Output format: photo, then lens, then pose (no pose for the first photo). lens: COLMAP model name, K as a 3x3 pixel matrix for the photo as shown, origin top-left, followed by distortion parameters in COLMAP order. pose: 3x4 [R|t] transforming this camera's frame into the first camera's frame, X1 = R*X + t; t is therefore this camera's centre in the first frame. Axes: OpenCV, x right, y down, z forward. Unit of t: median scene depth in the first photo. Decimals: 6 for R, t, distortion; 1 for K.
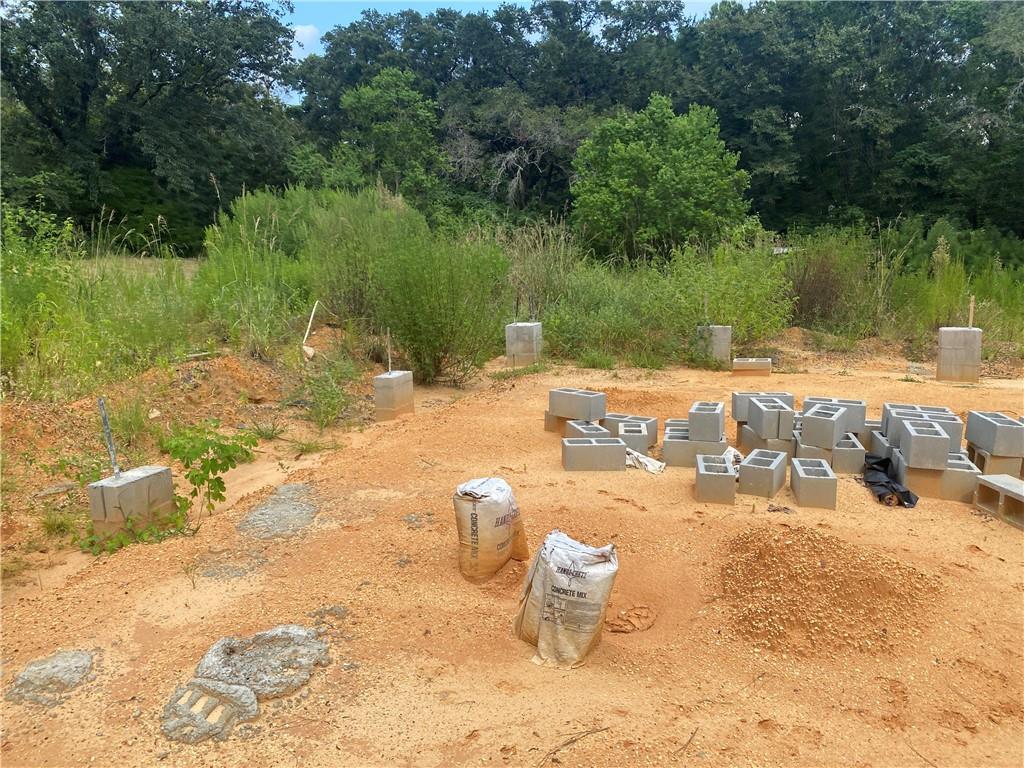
lens RADIAL K [[781.8, 0, 508.1], [0, 781.8, 376.1], [0, 0, 1]] dist [0.044518, -0.048291]
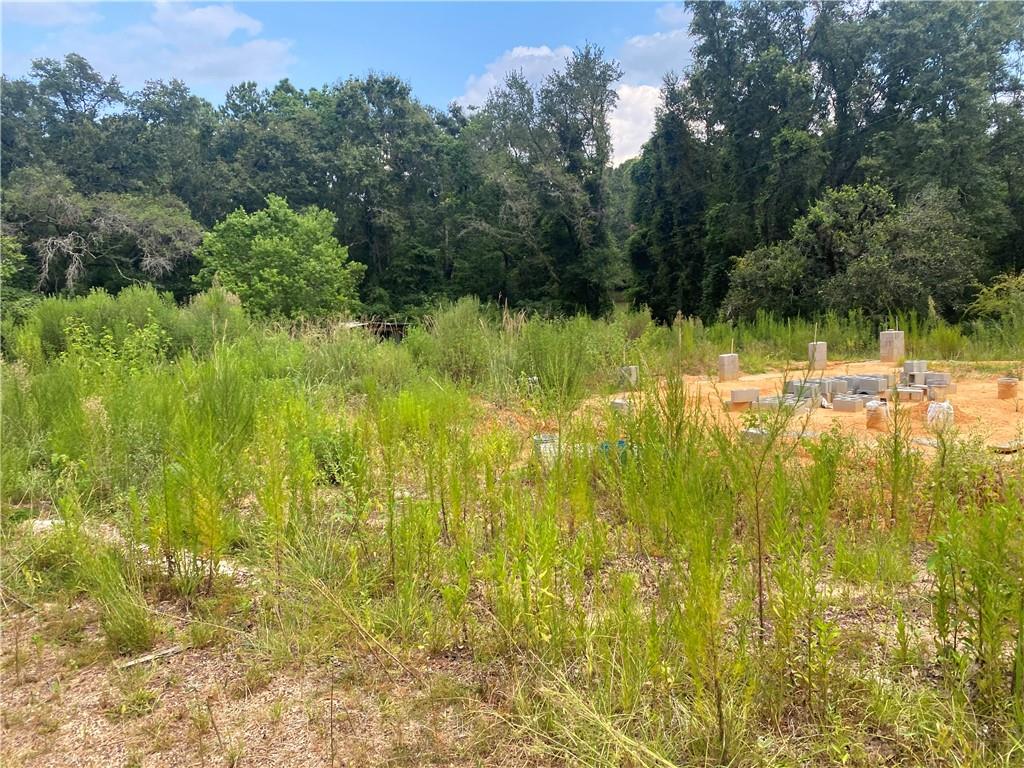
lens RADIAL K [[781.8, 0, 521.7], [0, 781.8, 382.6], [0, 0, 1]] dist [0.044518, -0.048291]
pose [[0.726713, -0.106839, 0.678582, -1.128235], [0.164426, 0.986170, -0.020822, -0.033637], [-0.666972, 0.126708, 0.734230, -0.115505]]
